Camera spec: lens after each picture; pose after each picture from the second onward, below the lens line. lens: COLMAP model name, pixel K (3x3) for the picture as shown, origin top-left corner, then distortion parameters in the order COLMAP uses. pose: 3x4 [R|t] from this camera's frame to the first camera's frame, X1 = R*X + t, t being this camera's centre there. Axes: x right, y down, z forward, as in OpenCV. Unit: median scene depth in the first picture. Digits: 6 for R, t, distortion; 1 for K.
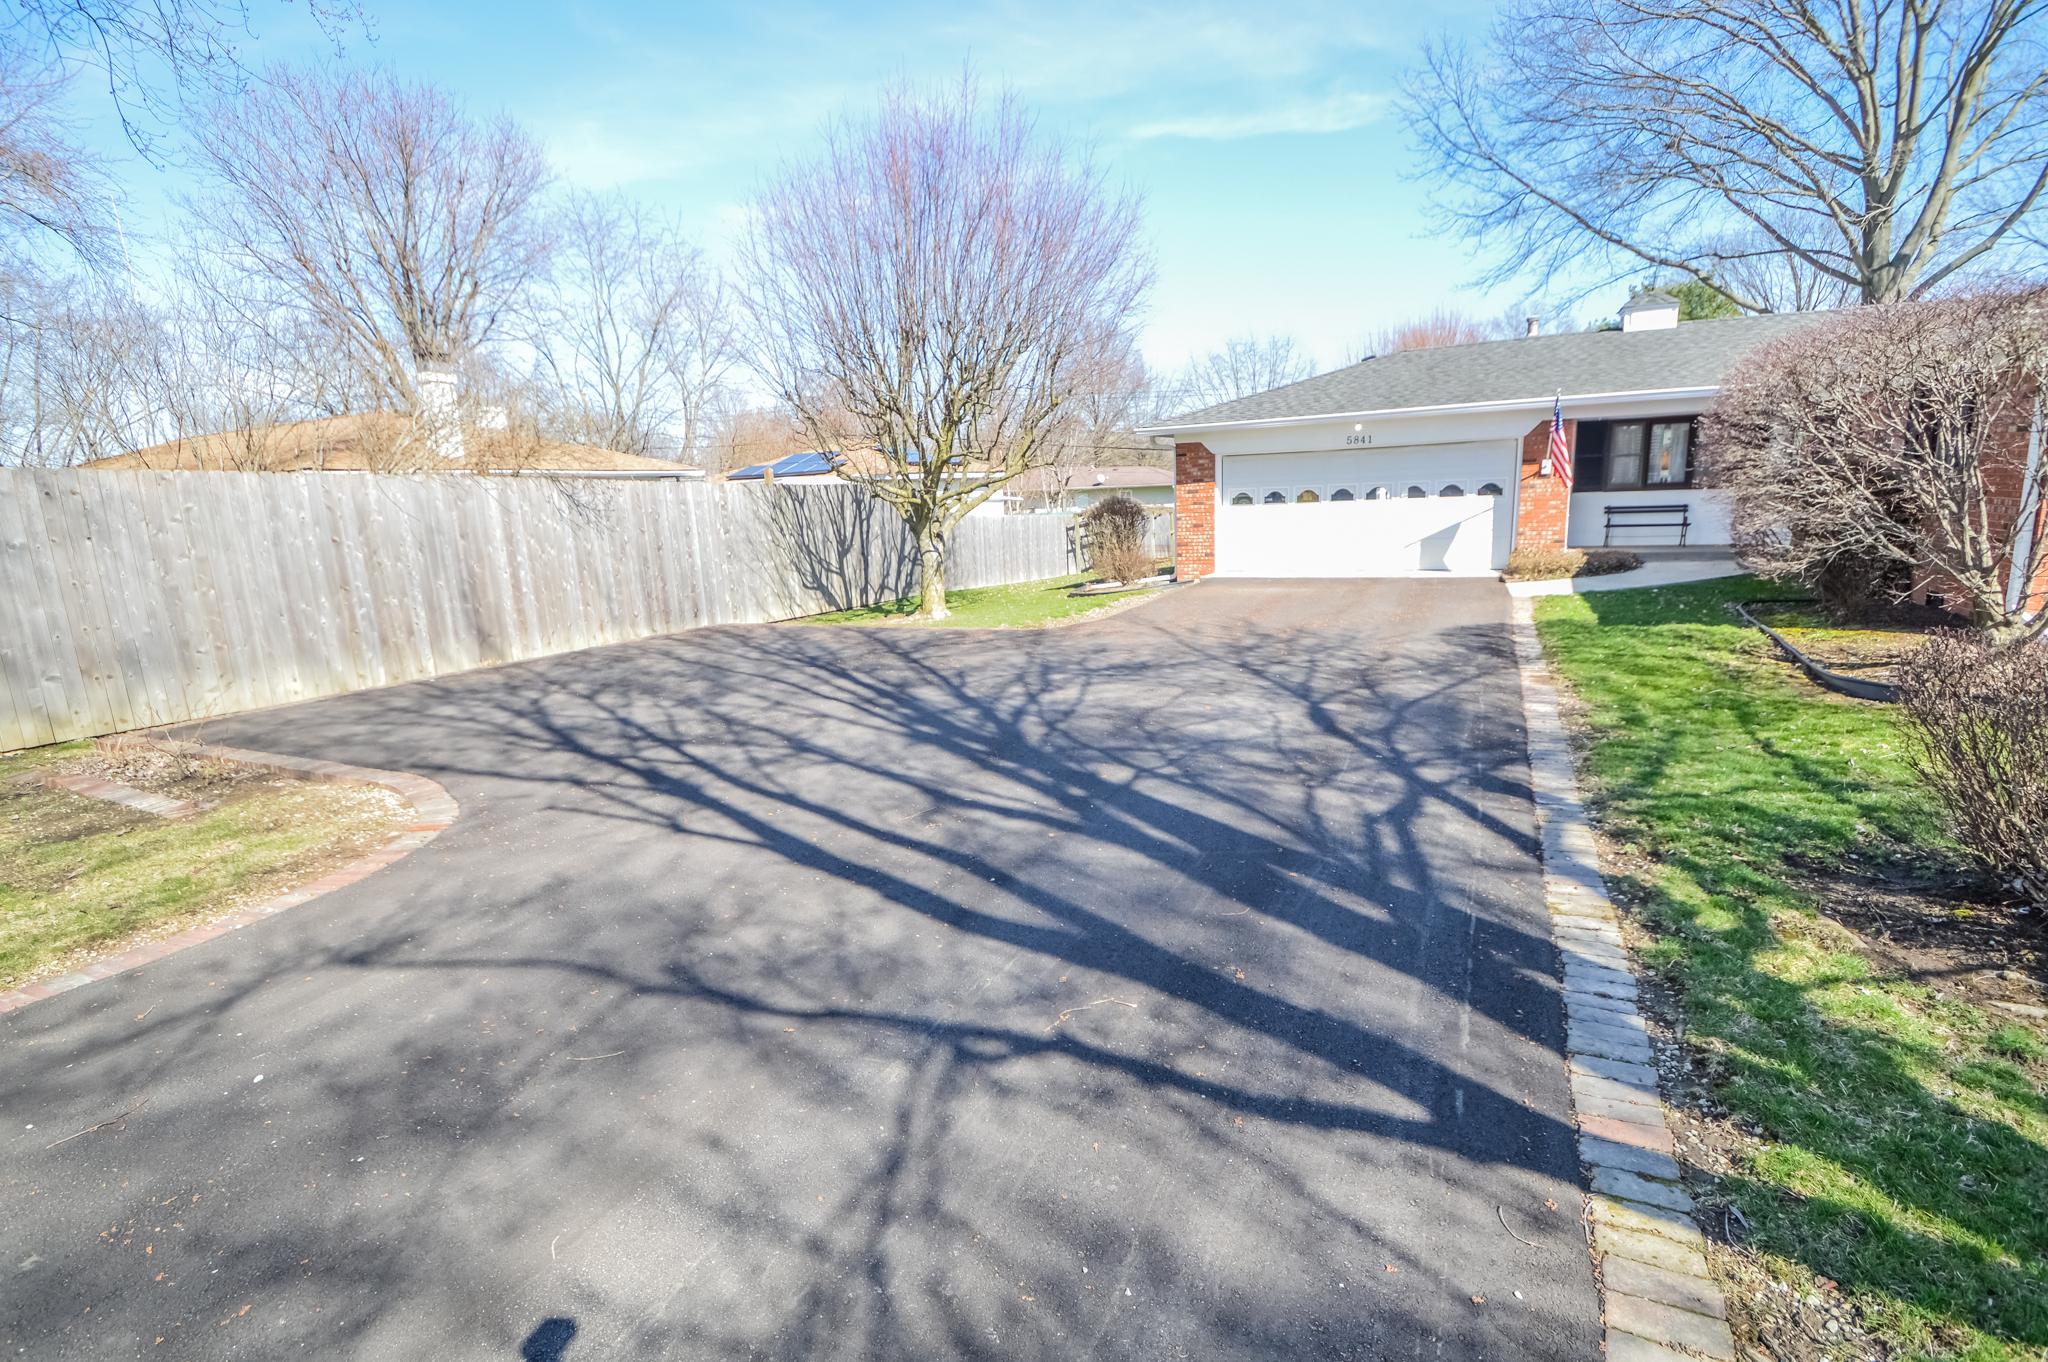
lens RADIAL K [[973.1, 0, 1015.1], [0, 973.1, 702.1], [0, 0, 1]] dist [-0.016438, -0.007144]
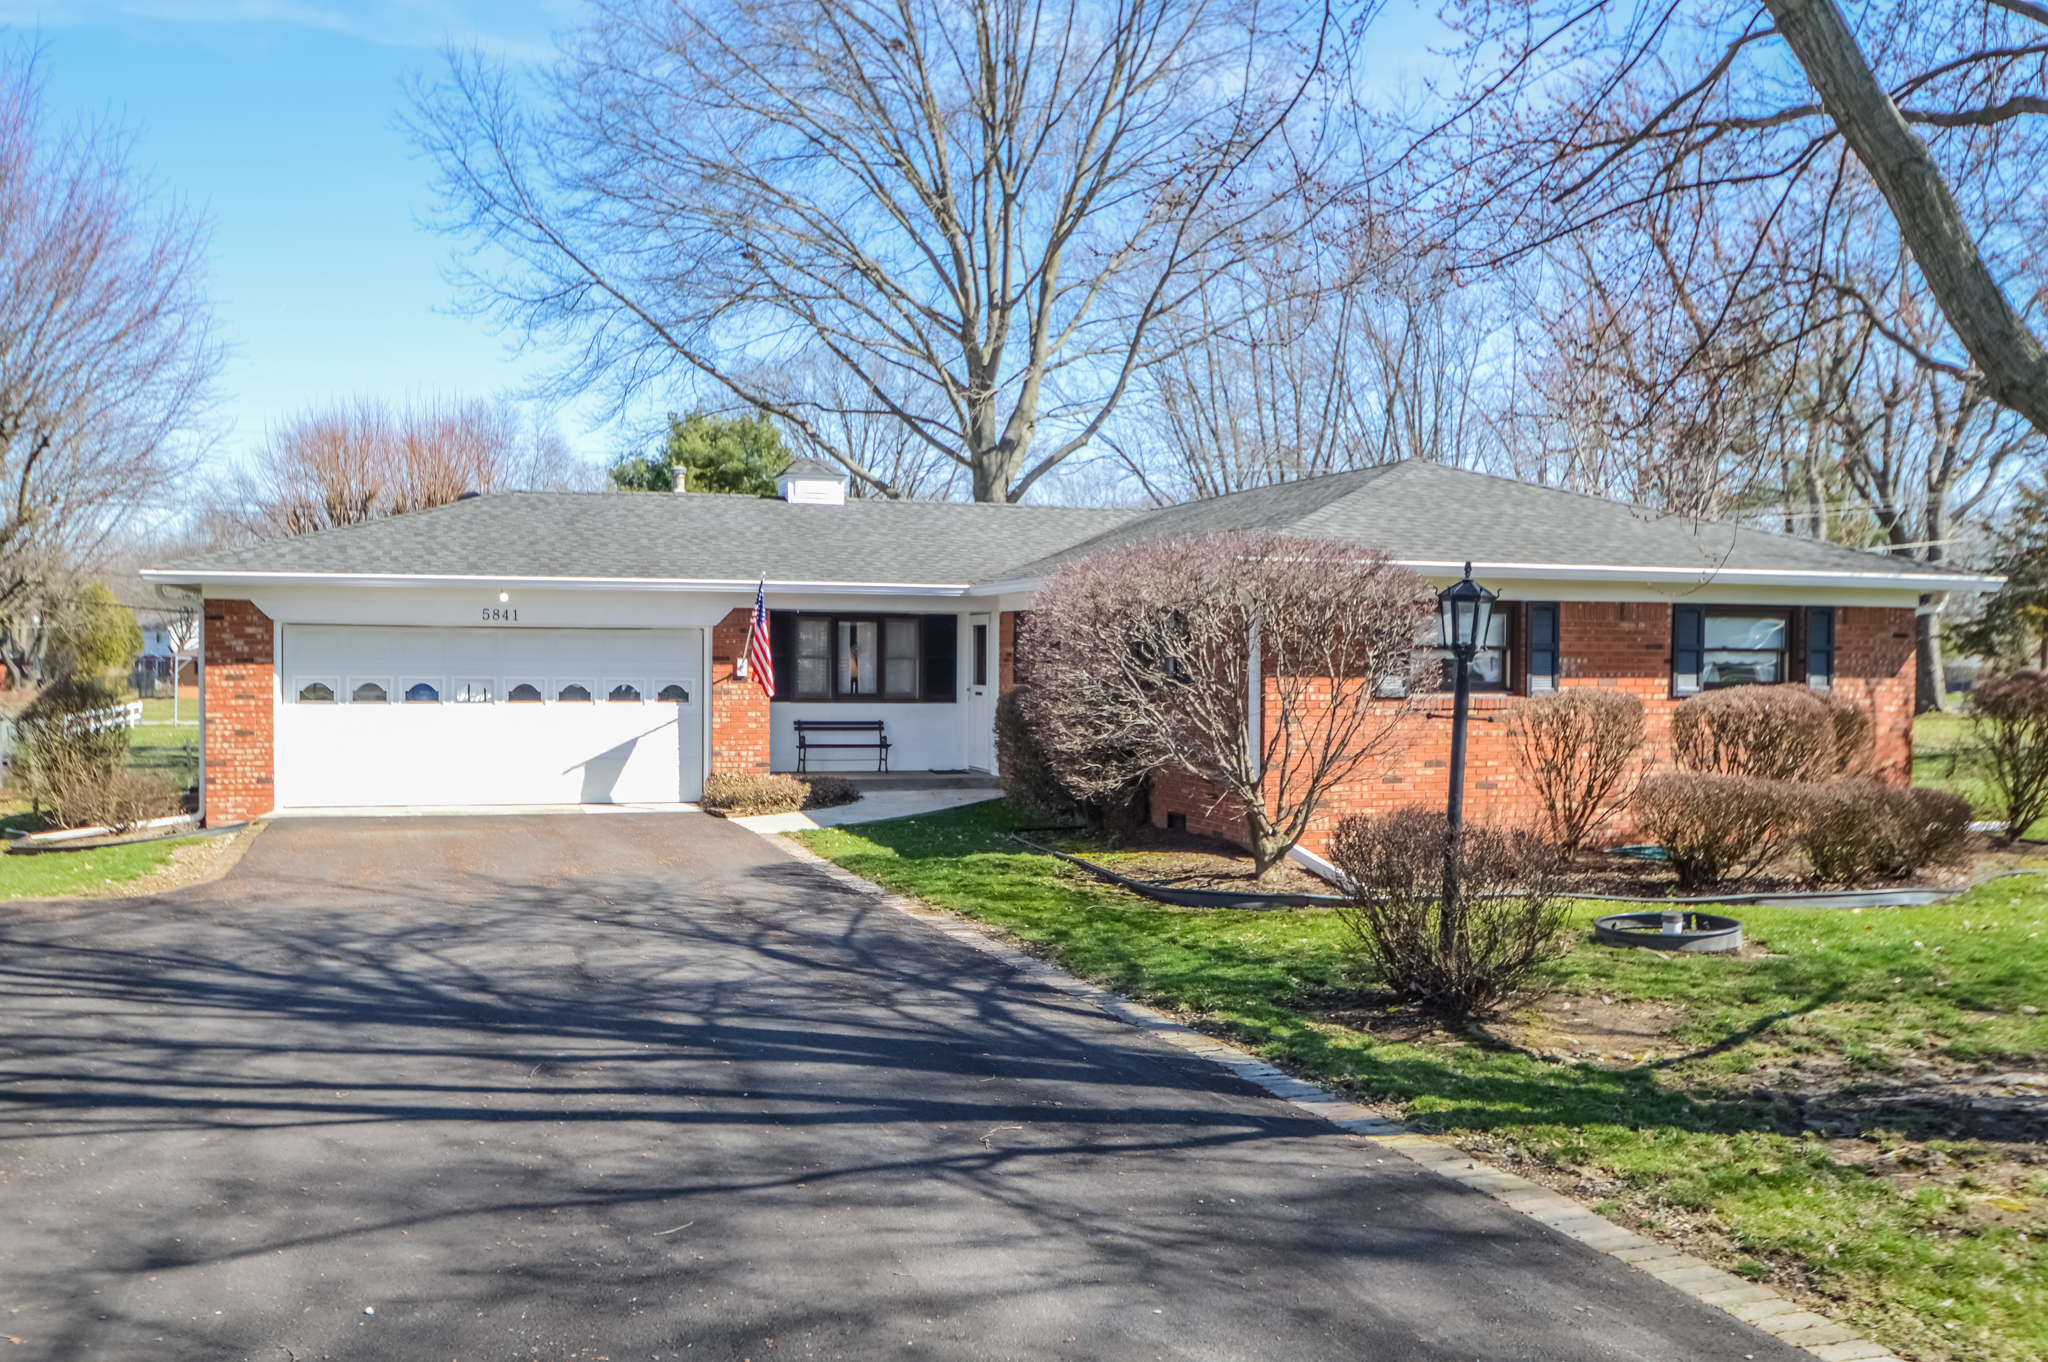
lens RADIAL K [[1763.1, 0, 1021.2], [0, 1763.1, 686.7], [0, 0, 1]] dist [-0.078298, 0.004498]
pose [[0.710311, 0.043948, 0.702514, -0.252443], [0.105514, 0.980124, -0.168000, 0.026026], [-0.695935, 0.193457, 0.691556, -0.104126]]
